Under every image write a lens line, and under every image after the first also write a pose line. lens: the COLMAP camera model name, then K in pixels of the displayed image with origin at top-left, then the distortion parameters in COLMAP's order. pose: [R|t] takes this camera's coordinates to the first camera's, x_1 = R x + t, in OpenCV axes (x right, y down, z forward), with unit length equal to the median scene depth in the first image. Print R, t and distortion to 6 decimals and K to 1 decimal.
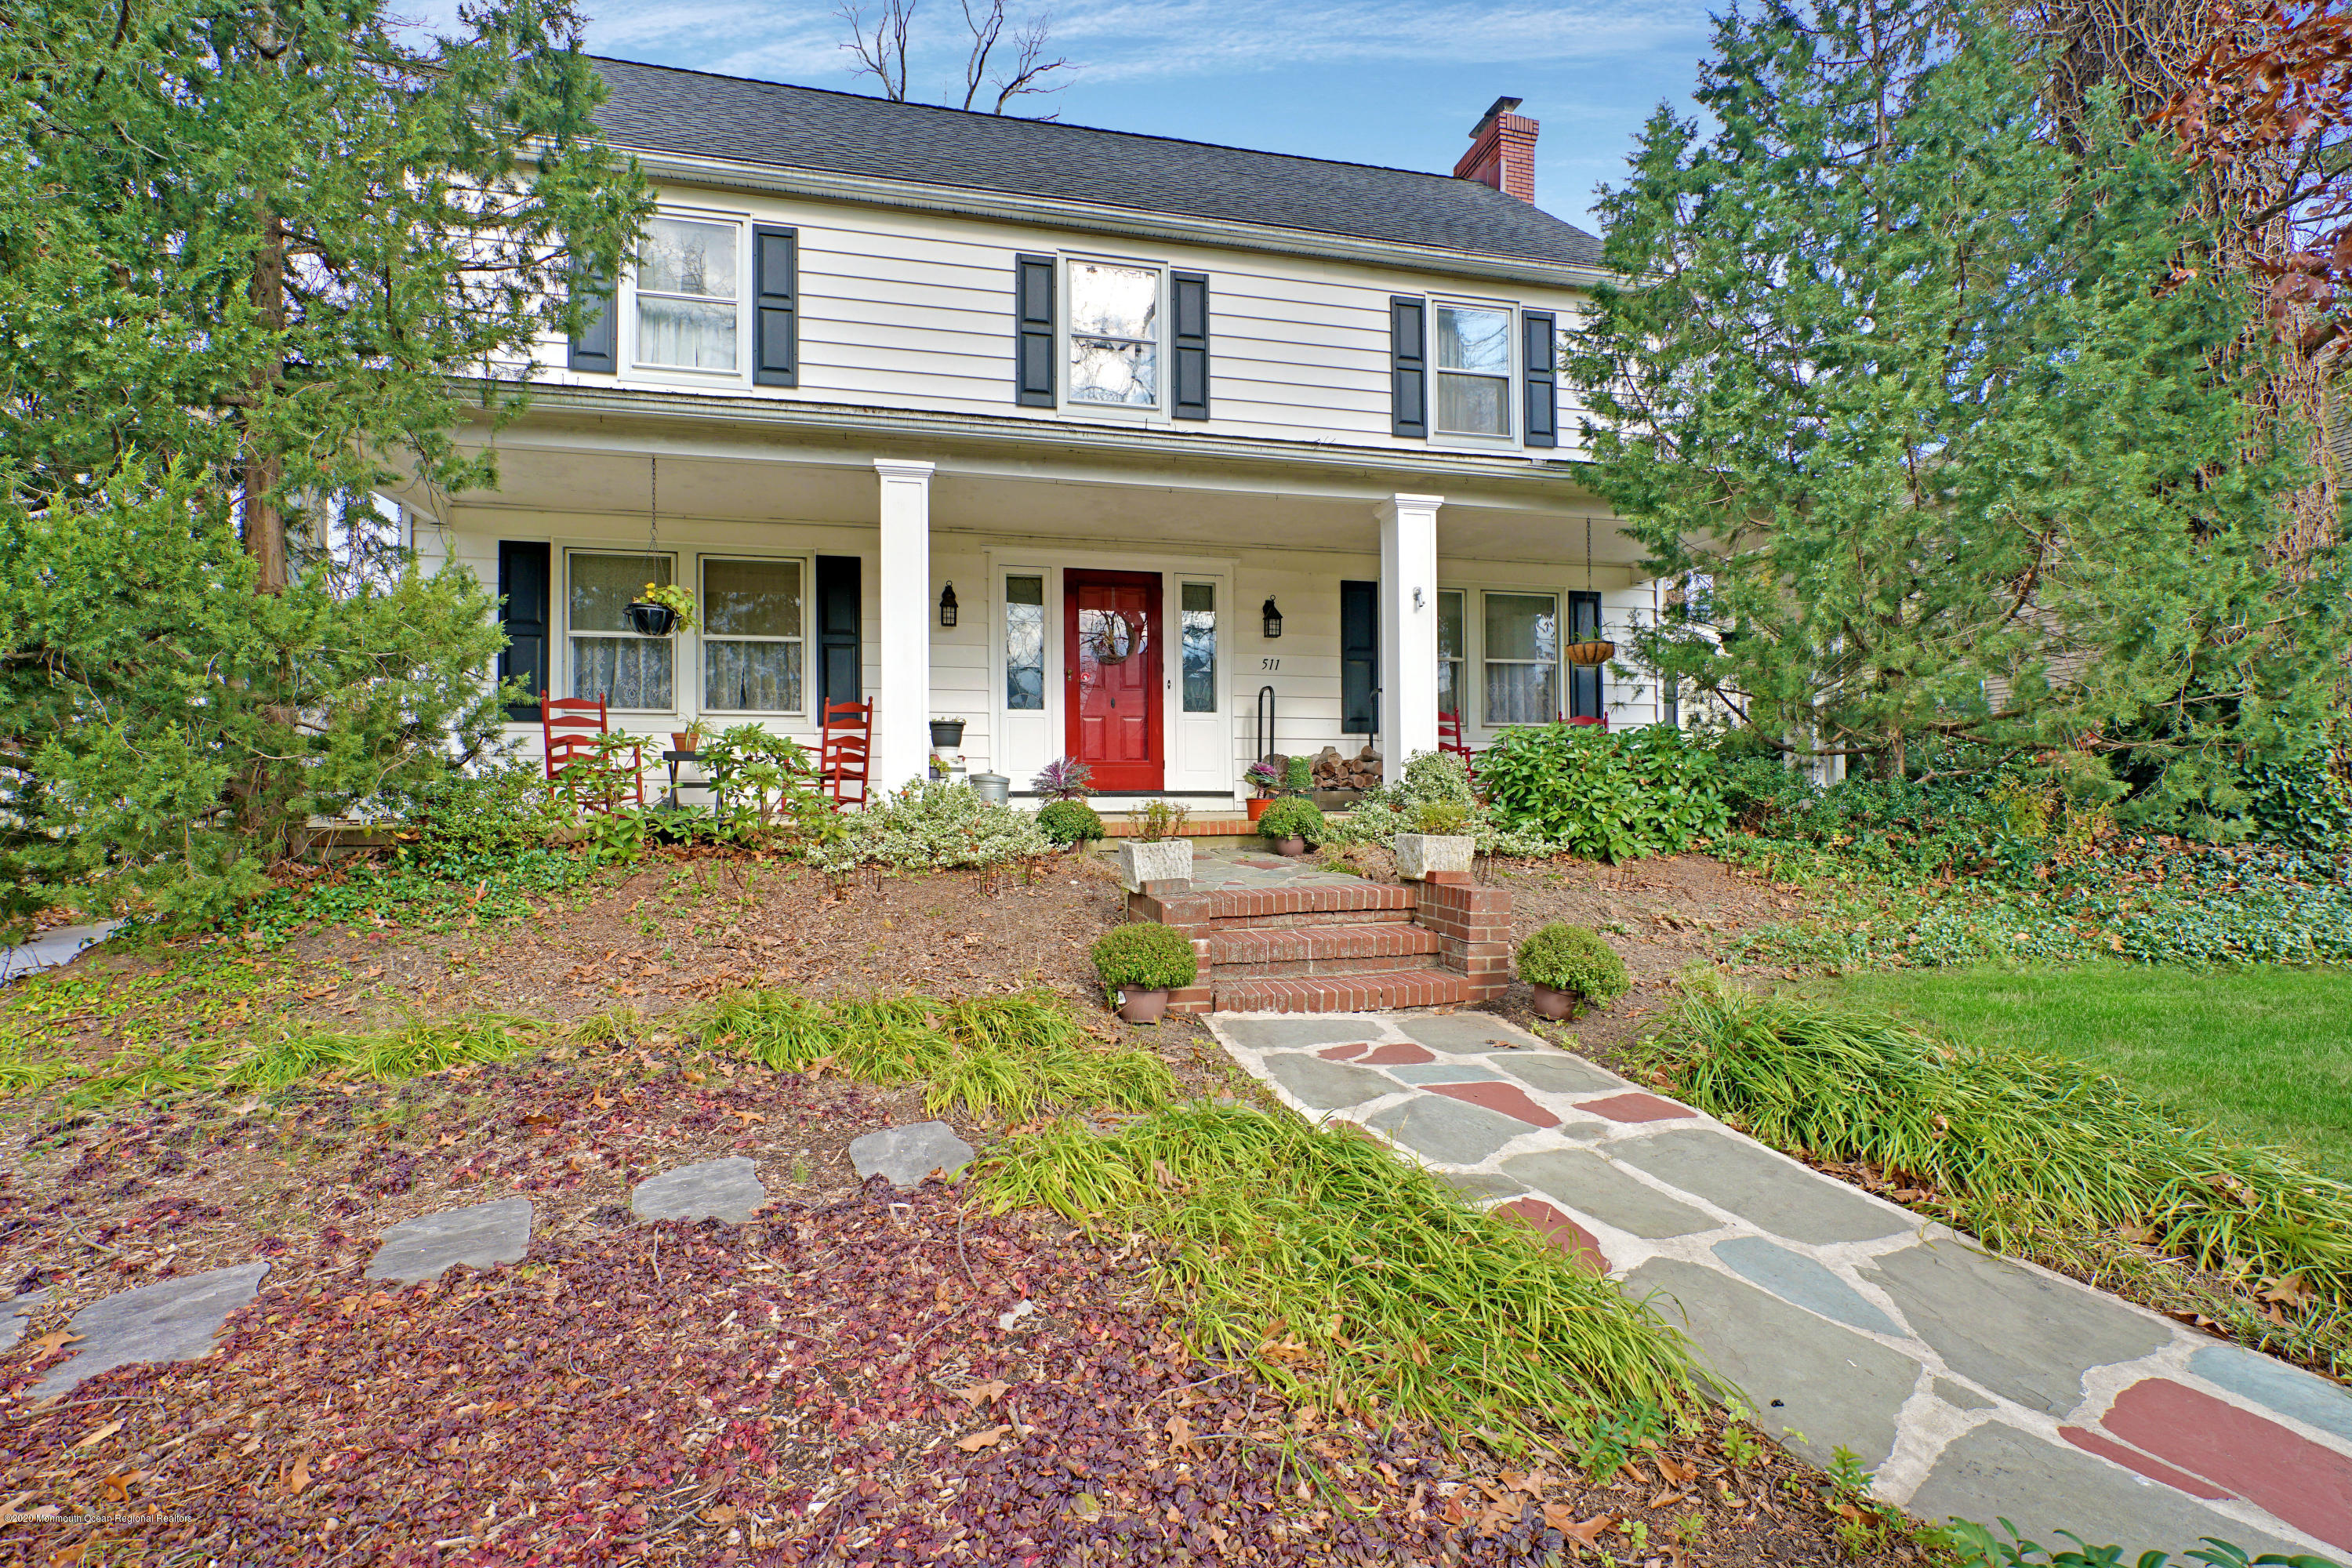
lens RADIAL K [[1058.8, 0, 1161.3], [0, 1058.8, 790.4], [0, 0, 1]] dist [-0.007966, 0.004231]
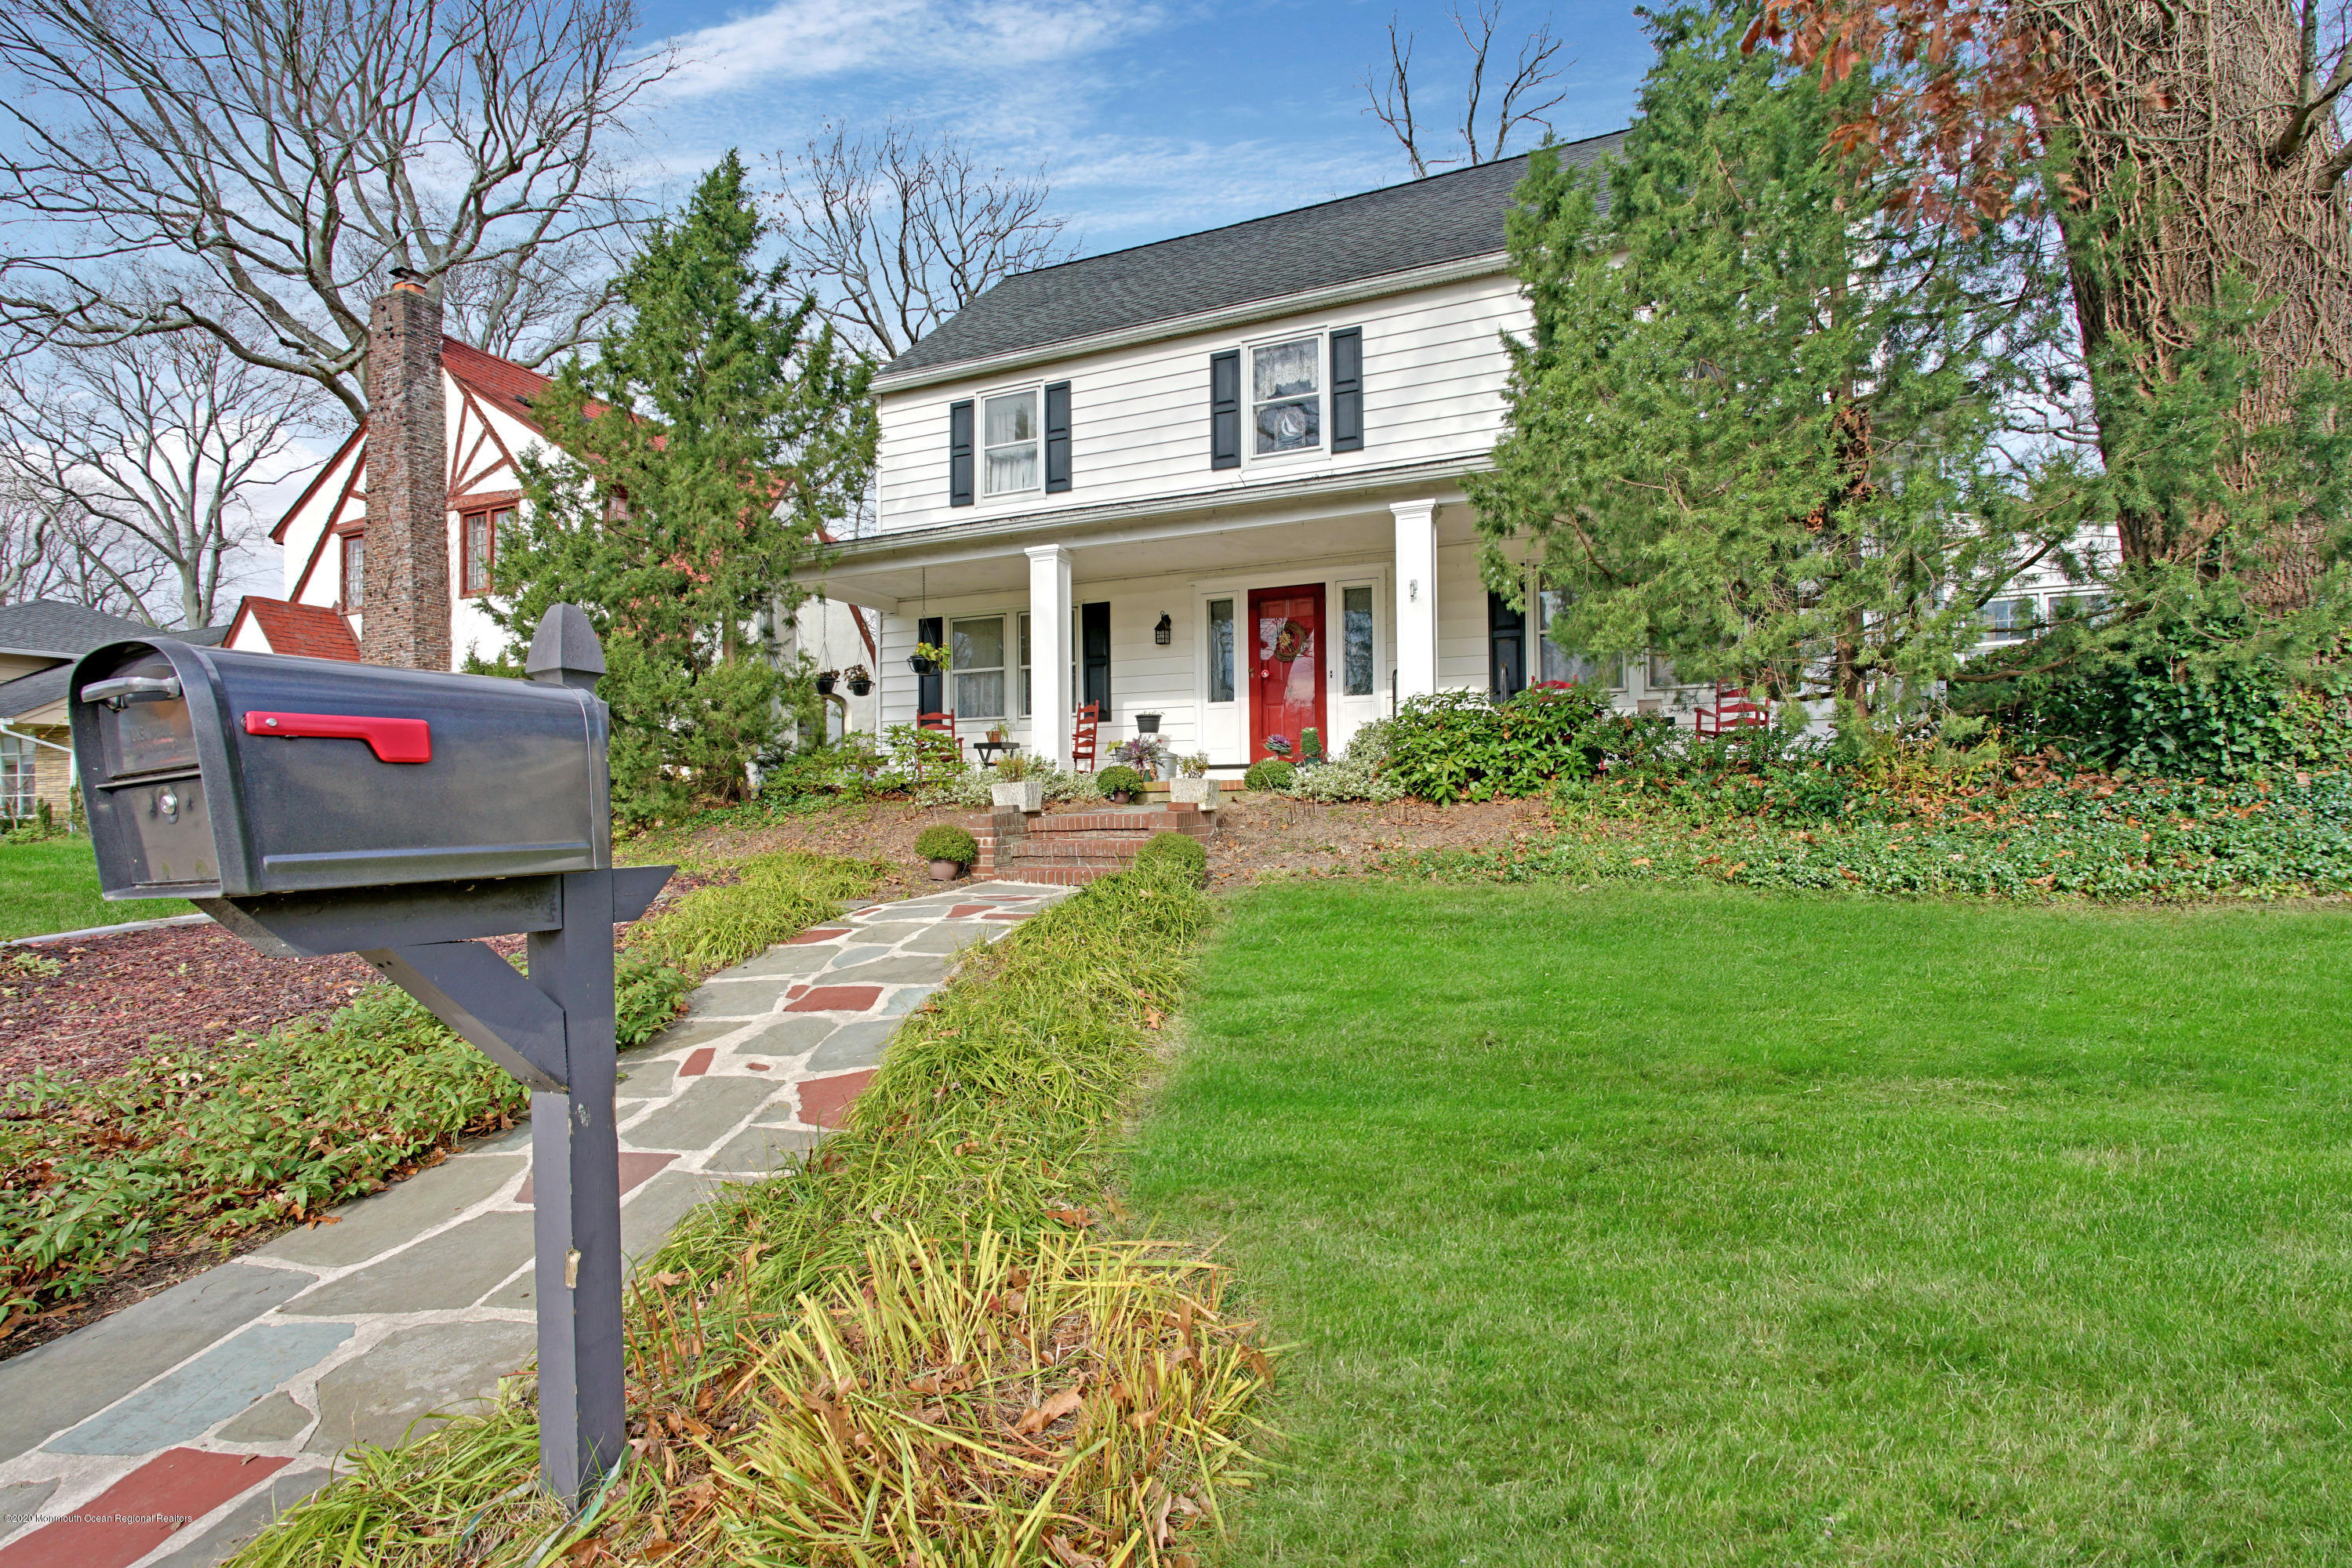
lens RADIAL K [[1058.8, 0, 1164.1], [0, 1058.8, 788.0], [0, 0, 1]] dist [-0.007966, 0.004231]
pose [[0.805747, -0.012850, -0.592121, 0.629770], [0.014218, 0.999896, -0.002351, 0.034319], [0.592090, -0.006524, 0.805846, -0.101747]]
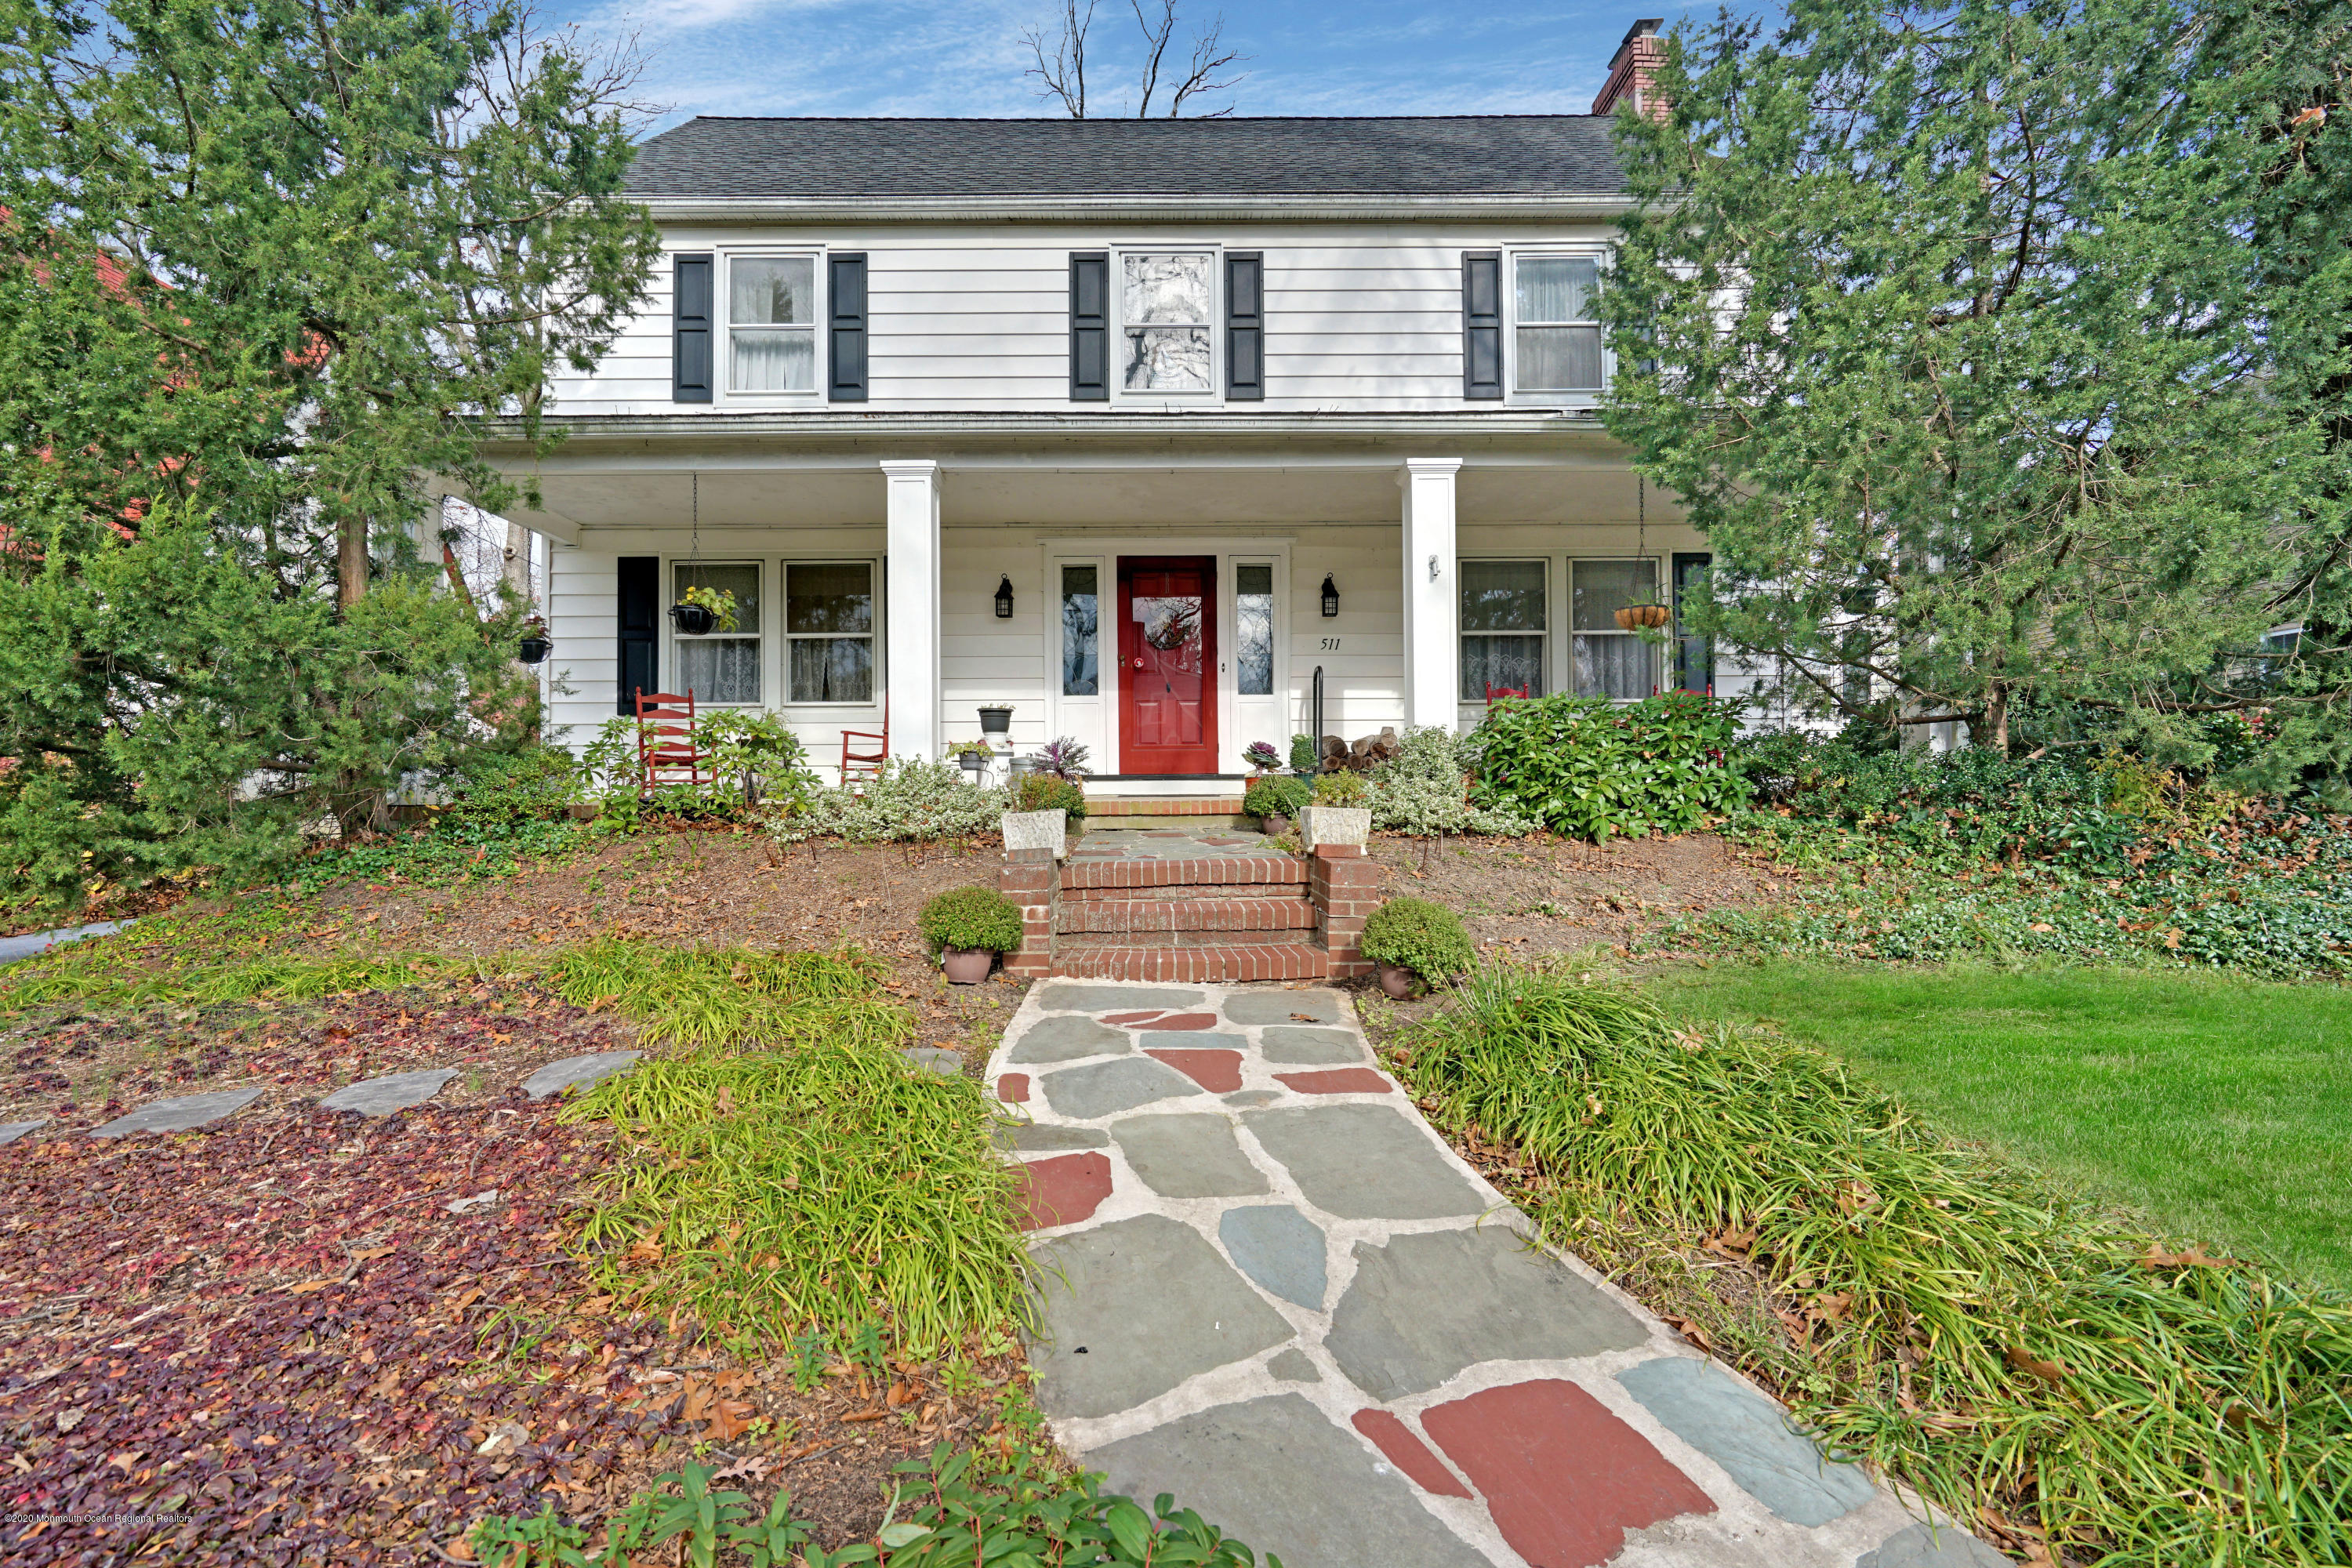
lens RADIAL K [[1058.8, 0, 1160.7], [0, 1058.8, 789.5], [0, 0, 1]] dist [-0.007966, 0.004231]
pose [[0.975639, -0.004019, -0.219345, 0.185949], [0.004743, 0.999985, 0.002776, 0.013074], [0.219331, -0.003749, 0.975643, 0.014202]]
